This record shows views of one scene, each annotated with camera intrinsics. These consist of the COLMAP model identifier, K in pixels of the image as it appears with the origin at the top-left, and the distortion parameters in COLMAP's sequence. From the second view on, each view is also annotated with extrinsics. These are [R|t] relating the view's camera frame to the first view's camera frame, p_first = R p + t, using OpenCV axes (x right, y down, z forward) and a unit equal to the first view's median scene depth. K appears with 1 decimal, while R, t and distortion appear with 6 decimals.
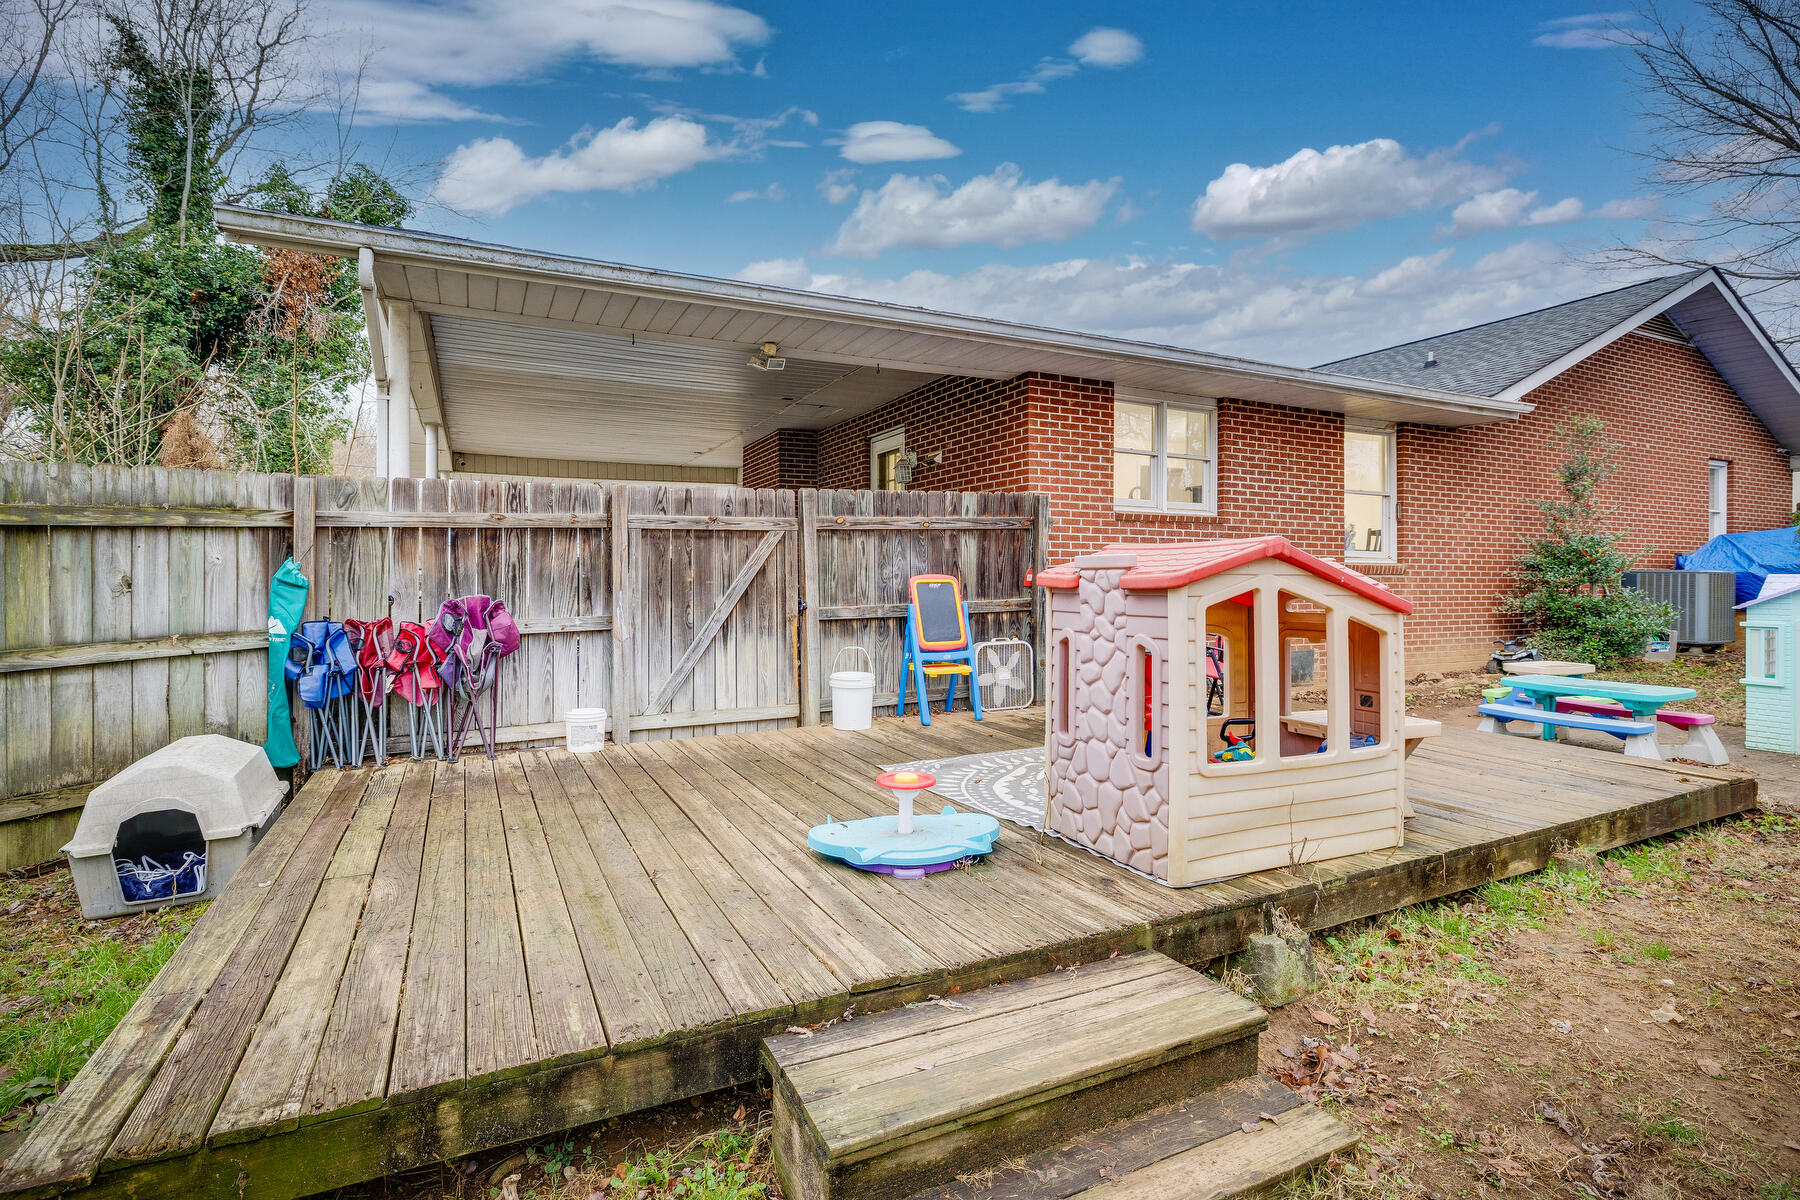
lens RADIAL K [[867.0, 0, 897.0], [0, 867.0, 588.4], [0, 0, 1]] dist [-0.002519, -0.000257]
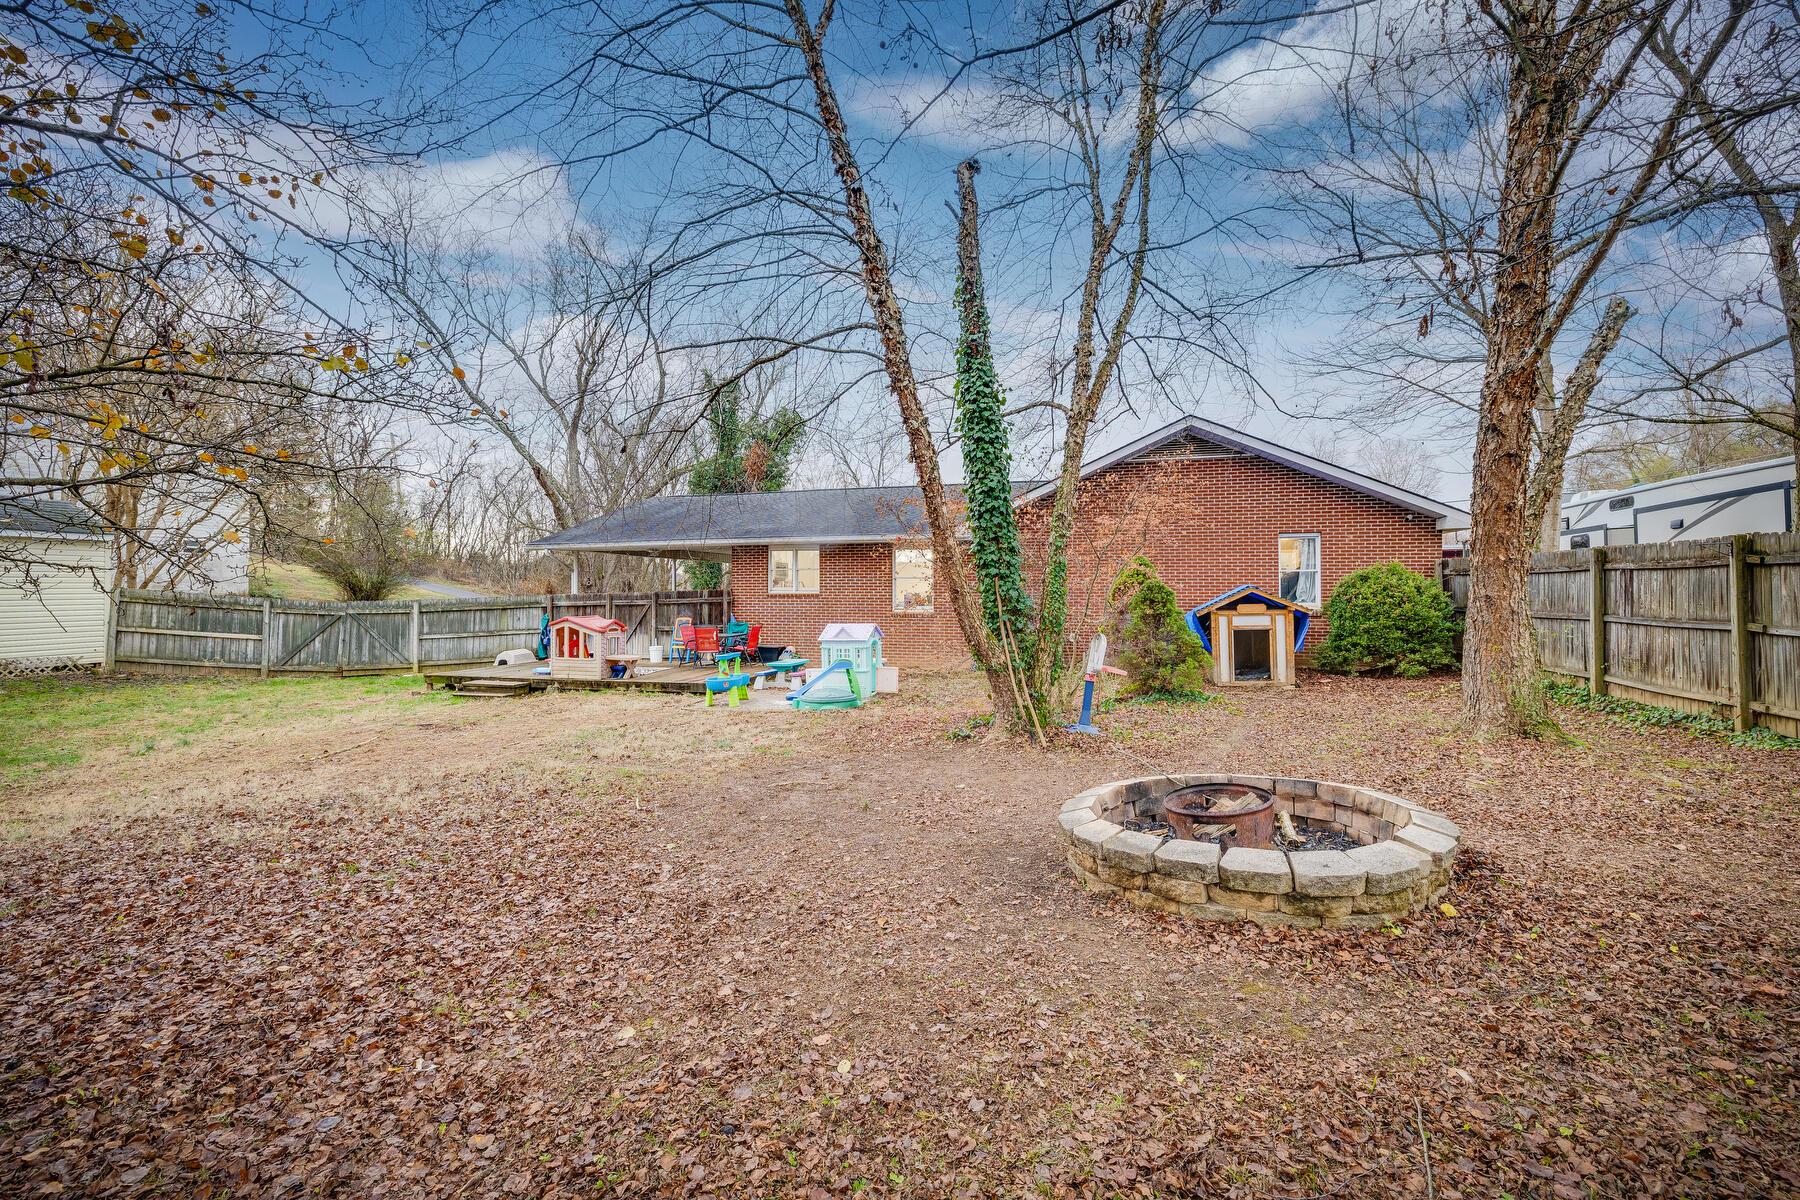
lens RADIAL K [[763.3, 0, 896.2], [0, 763.3, 596.4], [0, 0, 1]] dist [0.003476, 0.000128]
pose [[0.741179, 0.001034, -0.671307, 3.567015], [-0.004385, 0.999985, -0.003301, -0.125978], [0.671294, 0.005390, 0.741172, -0.791904]]
